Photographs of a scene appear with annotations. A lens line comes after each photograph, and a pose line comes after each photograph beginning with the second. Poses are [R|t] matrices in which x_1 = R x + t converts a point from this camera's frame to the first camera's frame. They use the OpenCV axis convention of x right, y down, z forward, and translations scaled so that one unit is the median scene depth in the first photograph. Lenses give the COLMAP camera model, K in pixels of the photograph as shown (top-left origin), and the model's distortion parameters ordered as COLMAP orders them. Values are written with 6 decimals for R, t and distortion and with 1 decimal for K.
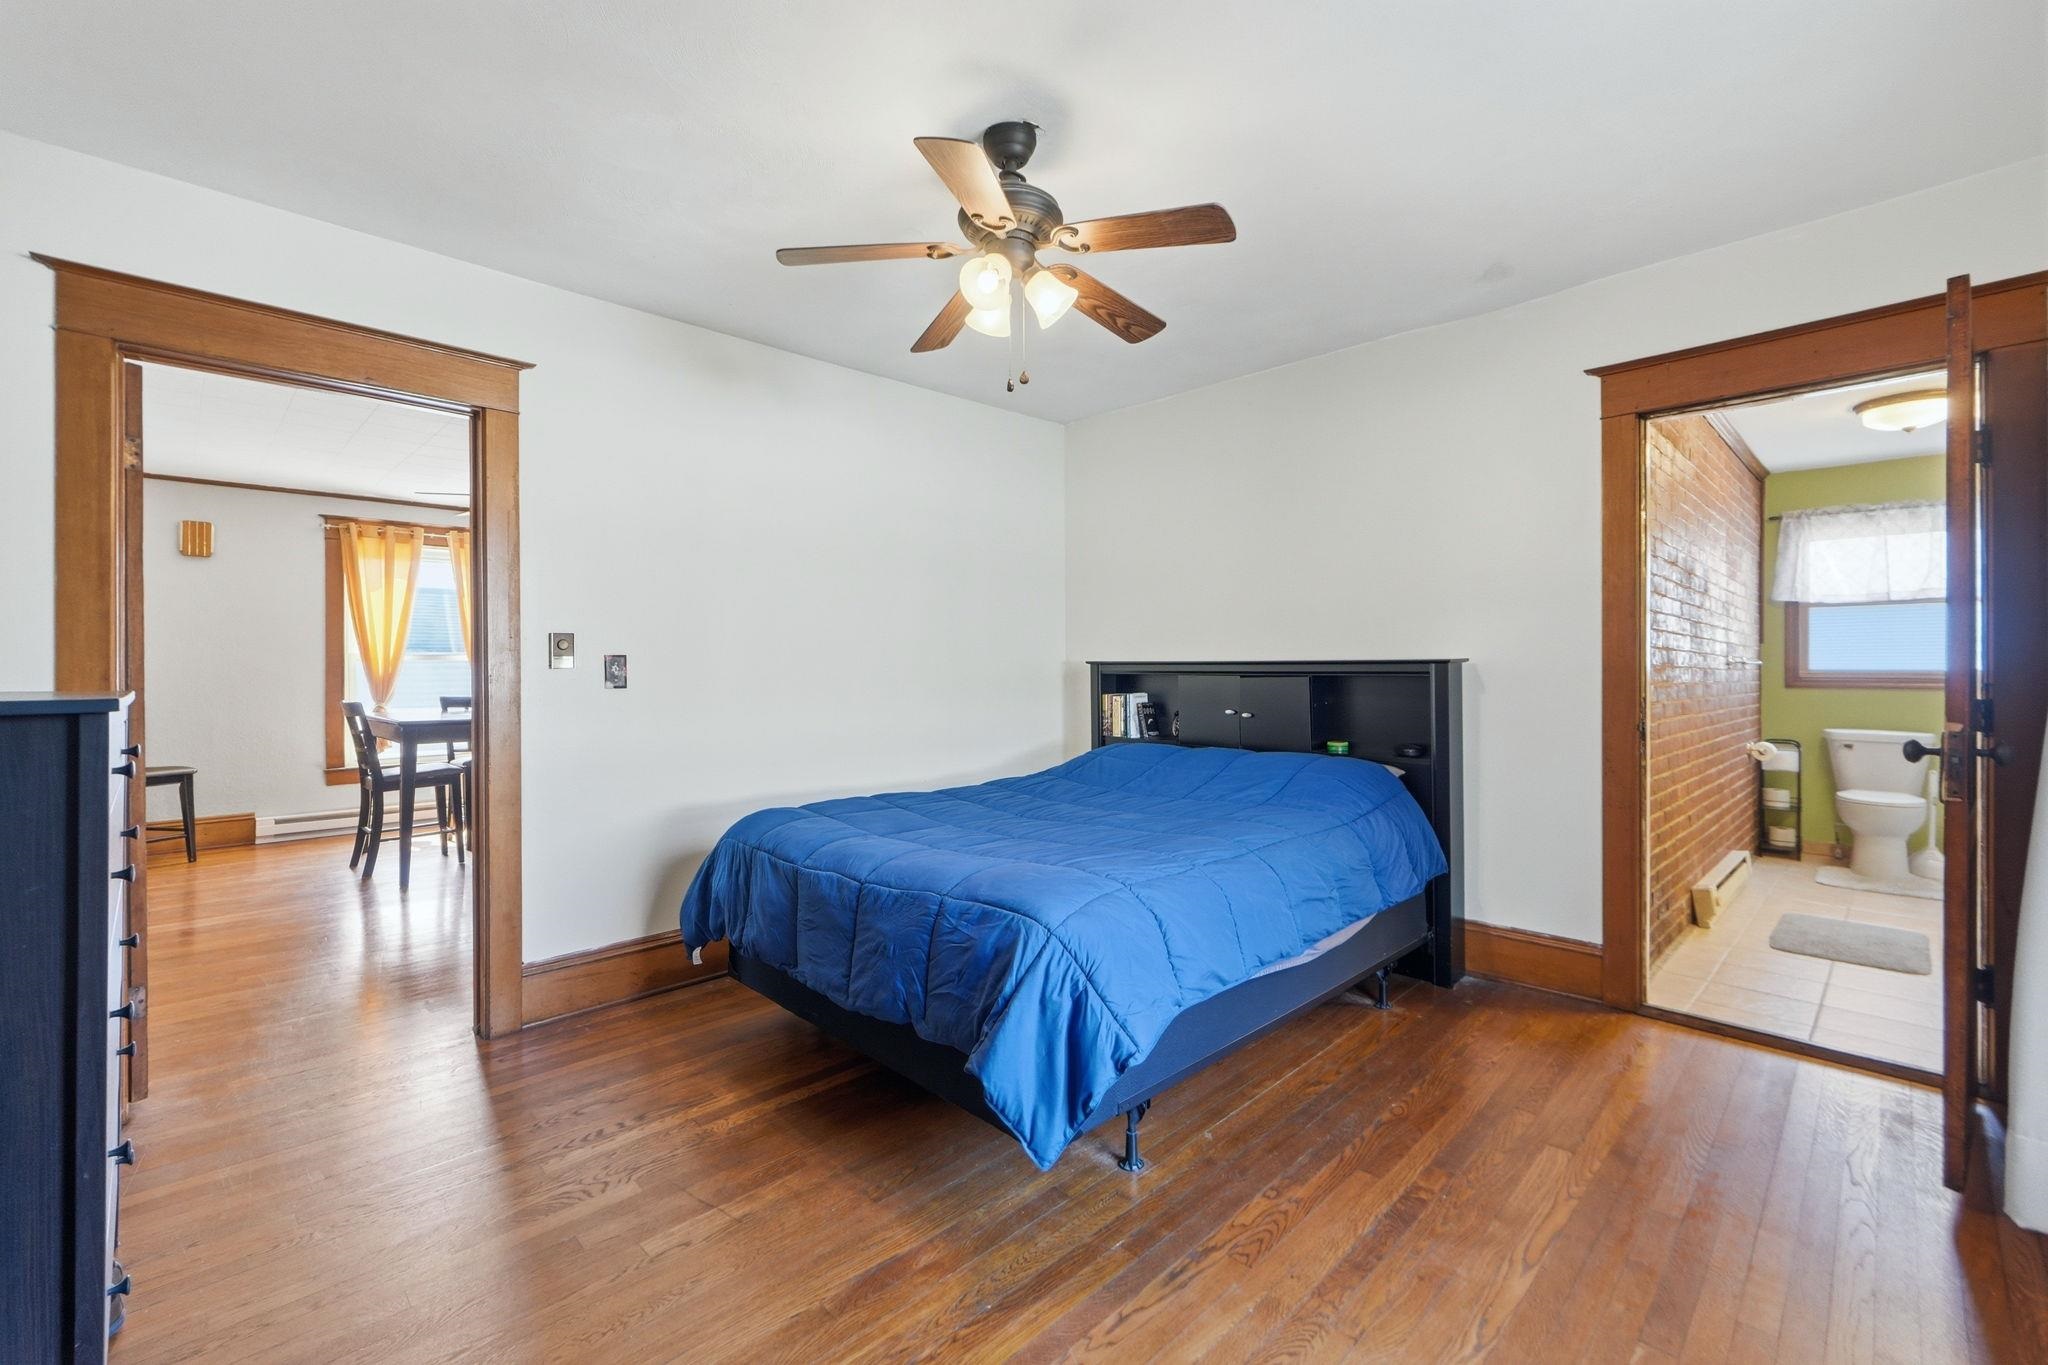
lens RADIAL K [[864.6, 0, 1044.0], [0, 864.6, 664.1], [0, 0, 1]] dist [-0.001808, -0.000024]
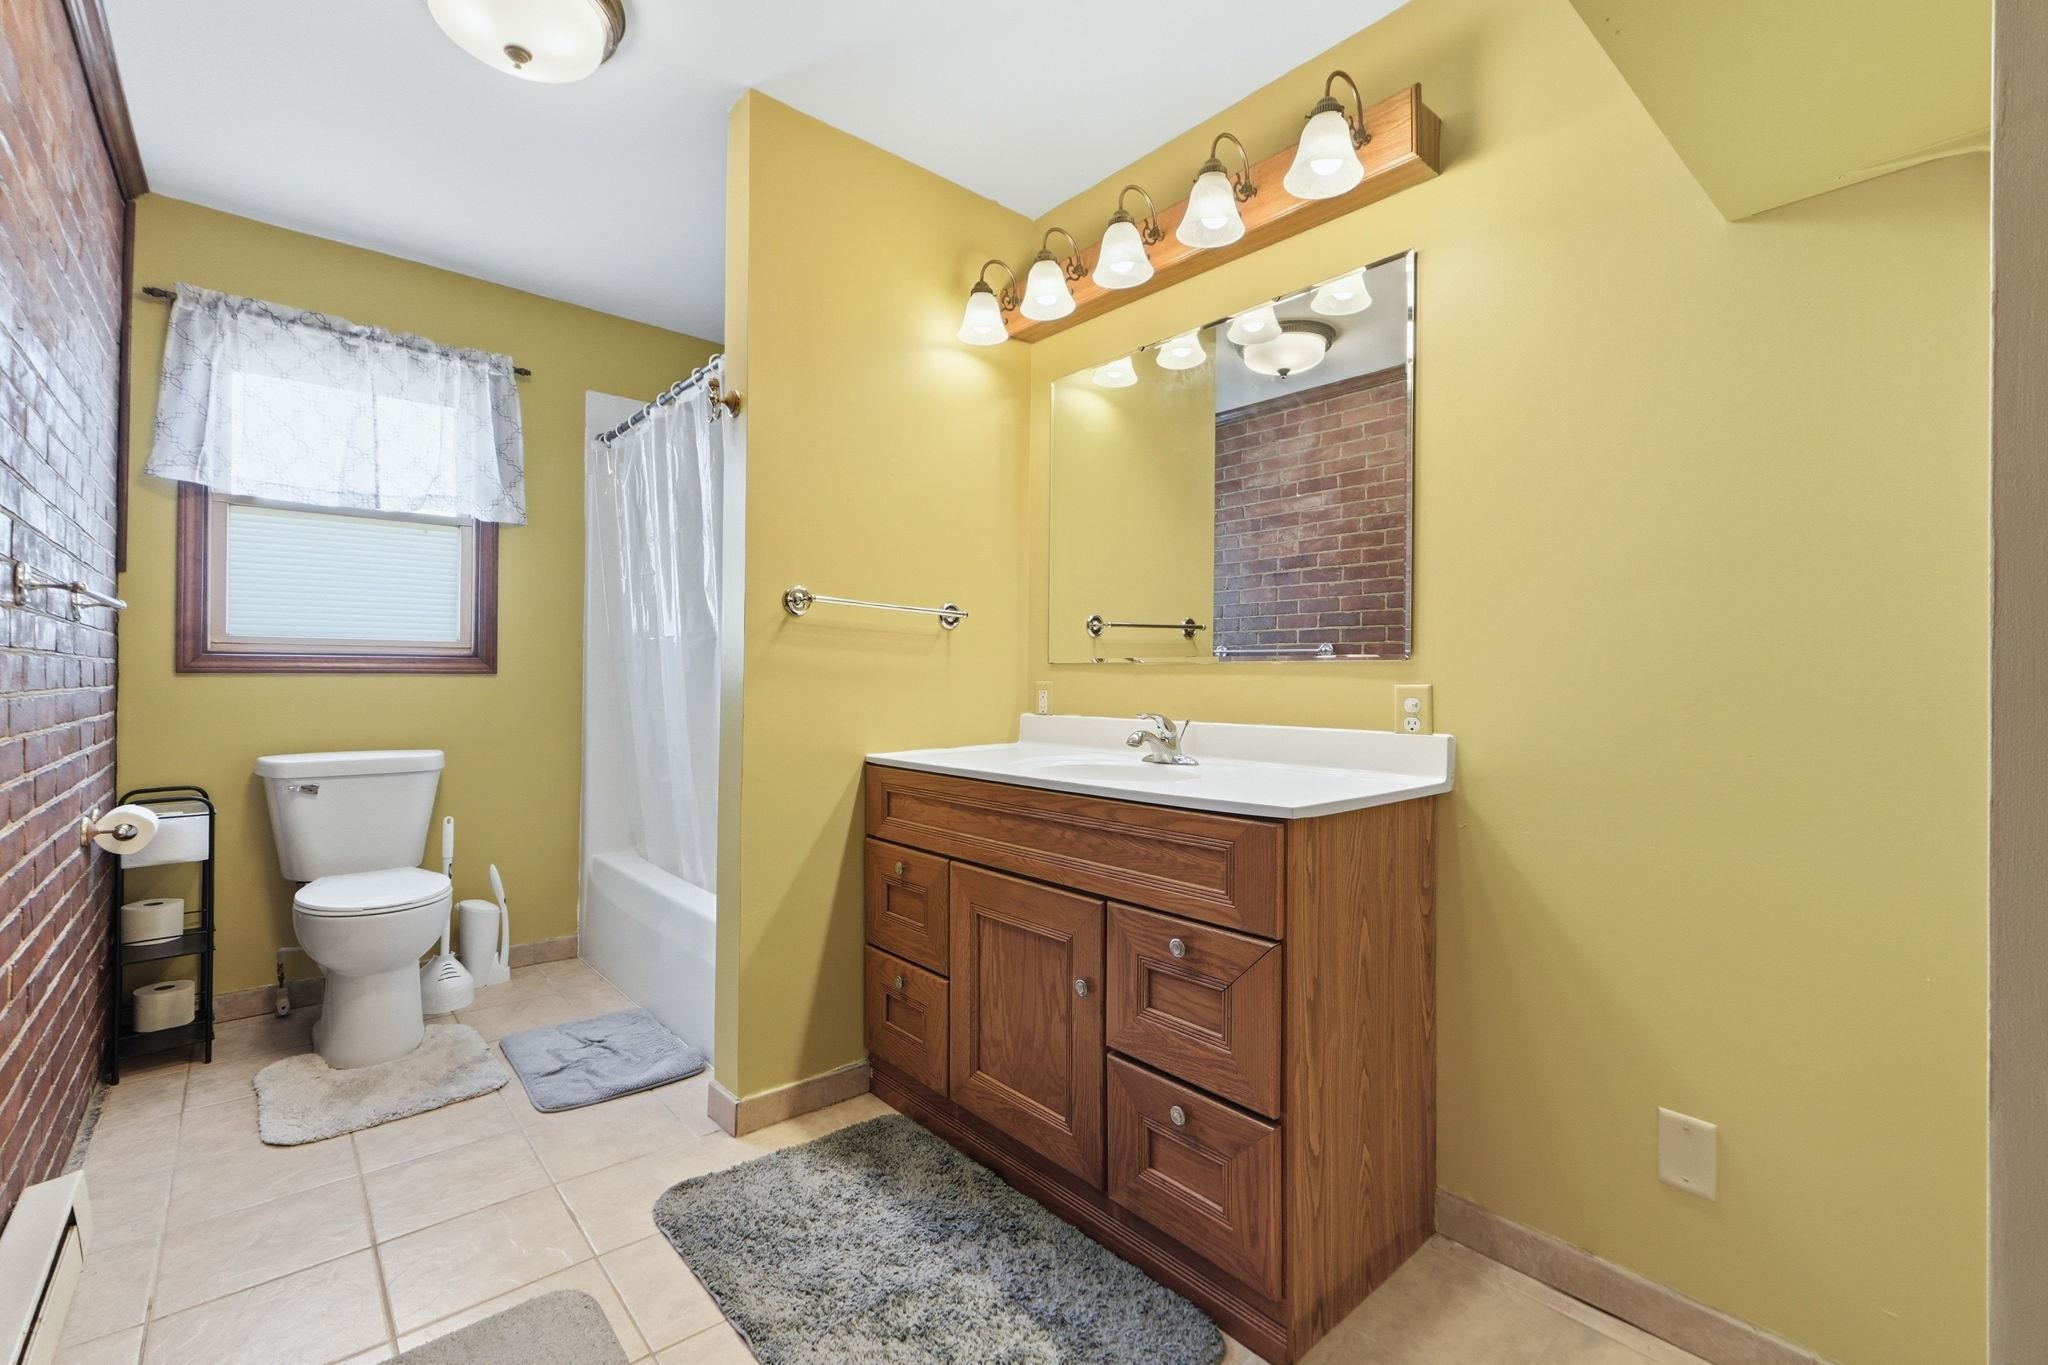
lens RADIAL K [[864.6, 0, 973.1], [0, 864.6, 660.5], [0, 0, 1]] dist [-0.001808, -0.000024]
pose [[0.086056, 0.009081, 0.996249, 0.450073], [-0.007705, 0.999935, -0.008449, 0.021854], [-0.996261, -0.006949, 0.086120, 0.553108]]
